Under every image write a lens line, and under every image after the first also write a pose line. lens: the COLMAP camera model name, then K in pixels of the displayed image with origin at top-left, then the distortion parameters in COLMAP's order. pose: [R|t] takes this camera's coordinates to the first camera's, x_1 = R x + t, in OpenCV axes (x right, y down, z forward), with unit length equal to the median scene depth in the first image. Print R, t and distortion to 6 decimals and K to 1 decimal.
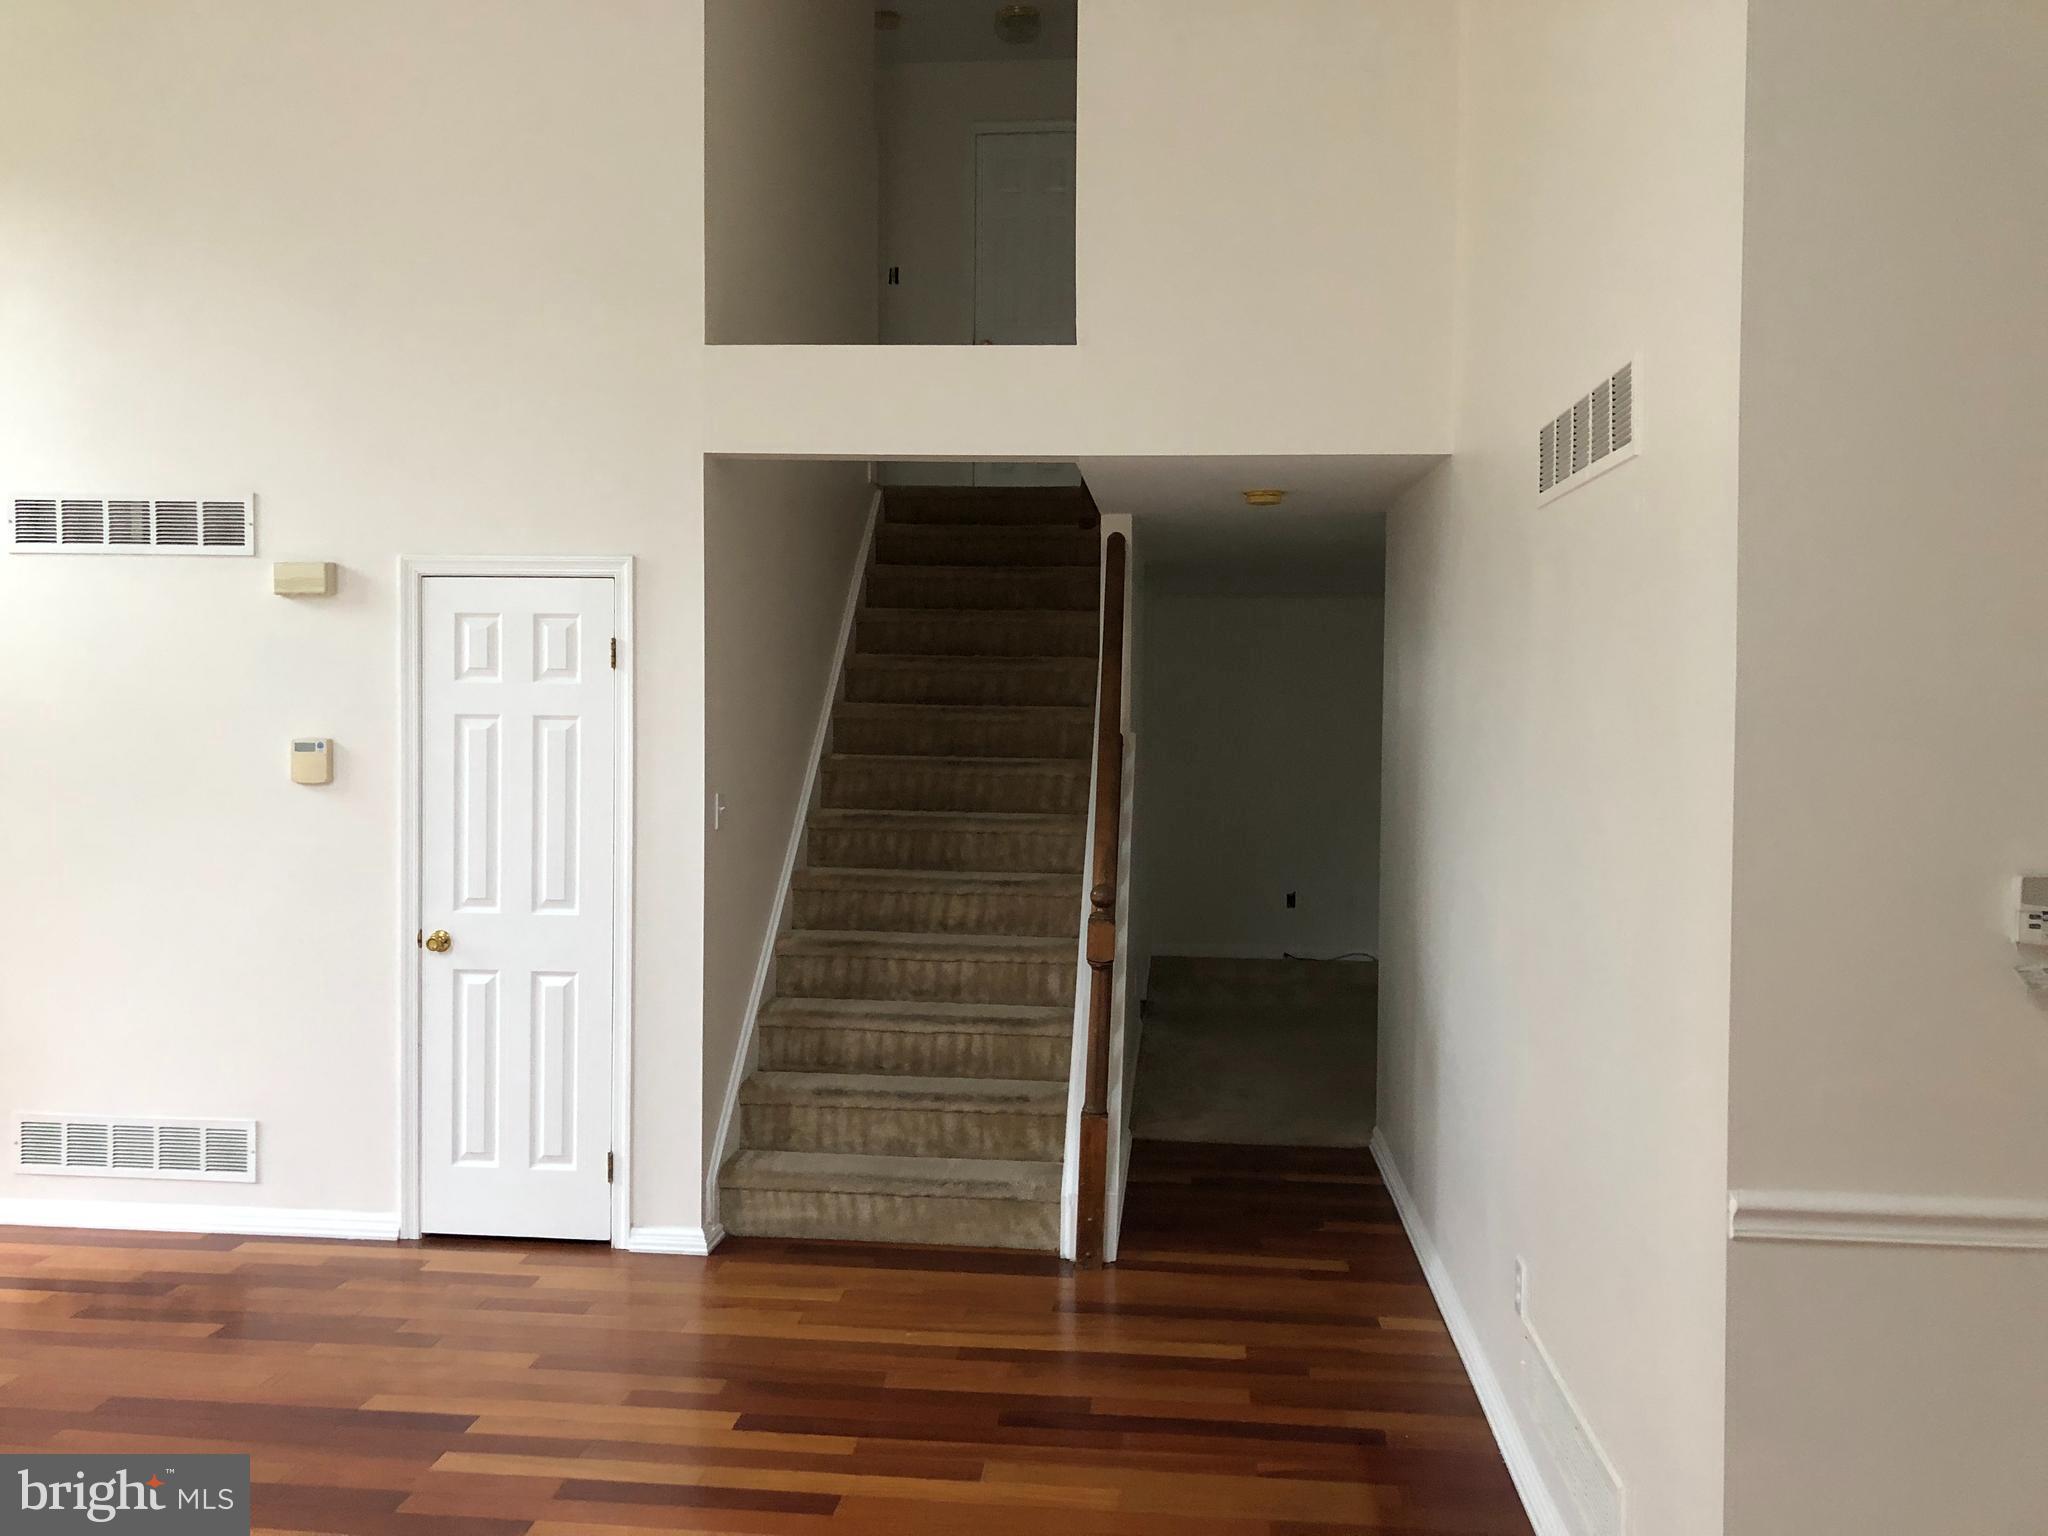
lens RADIAL K [[1688.7, 0, 1027.7], [0, 1688.7, 753.0], [0, 0, 1]] dist [0.059240, -0.068807]
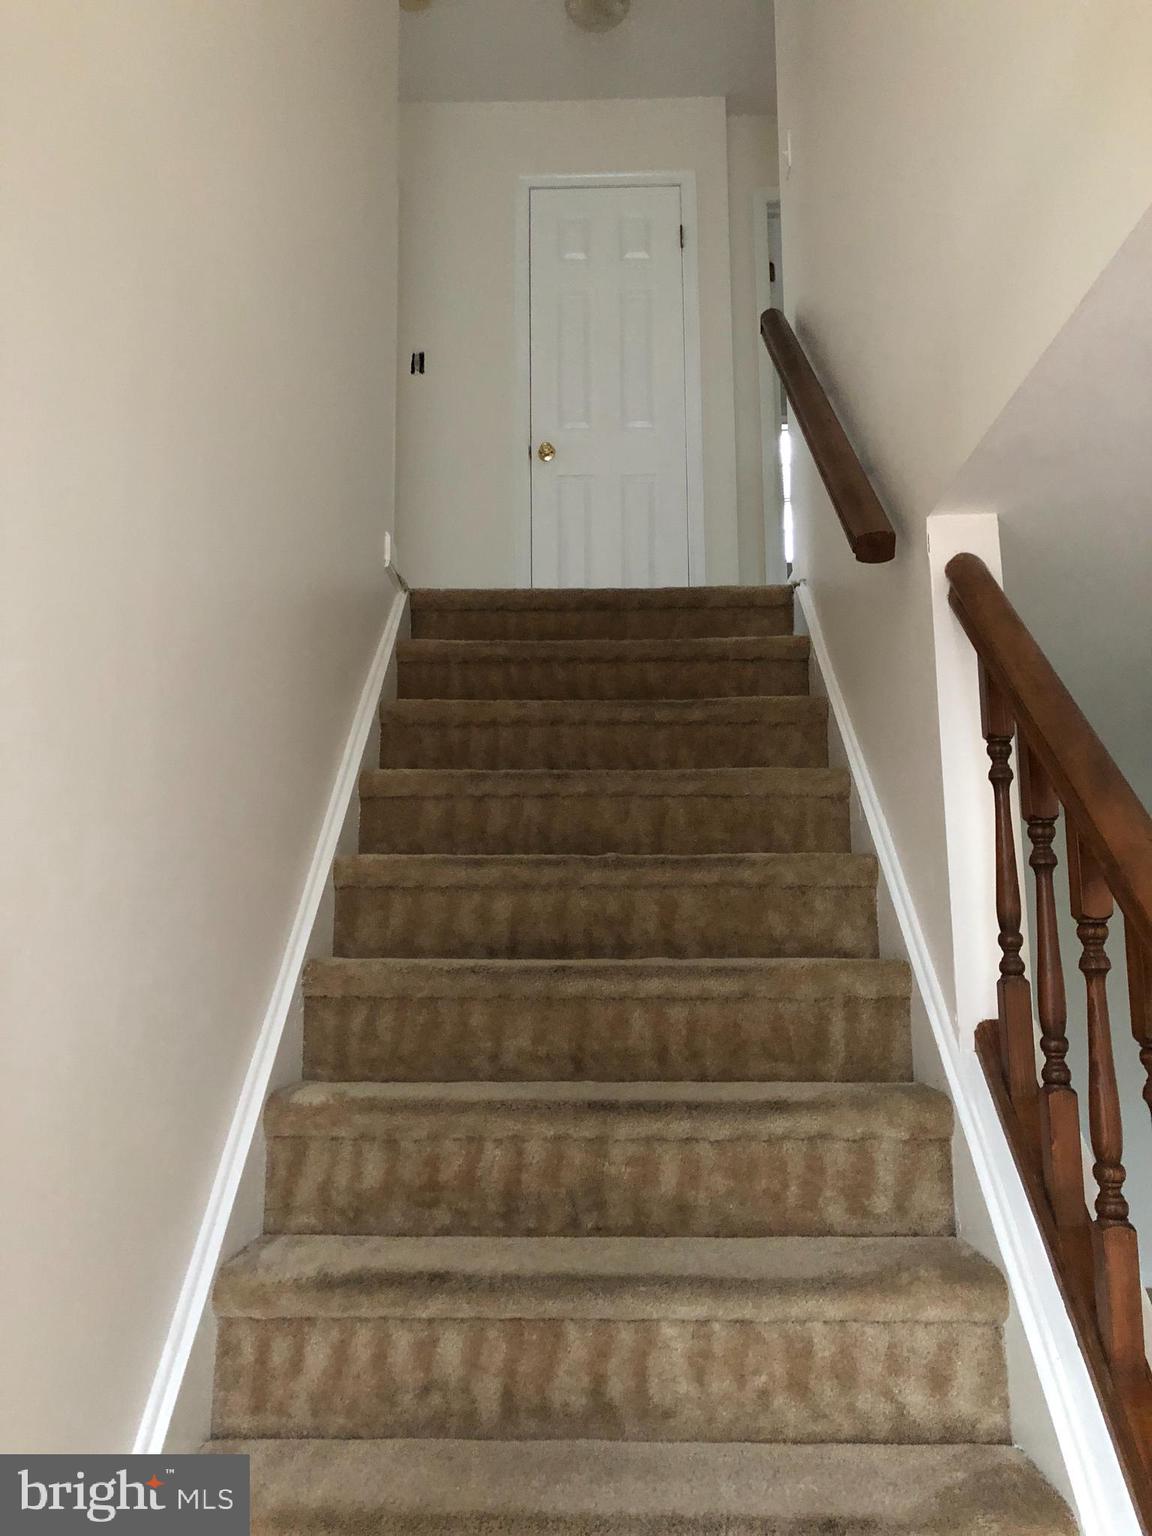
lens RADIAL K [[1266.6, 0, 557.9], [0, 1266.6, 774.7], [0, 0, 1]] dist [0.059240, -0.068807]
pose [[0.998703, -0.012996, 0.049237, -0.067008], [0.020988, 0.985991, -0.165471, -0.021513], [-0.046397, 0.166290, 0.984985, 0.681296]]
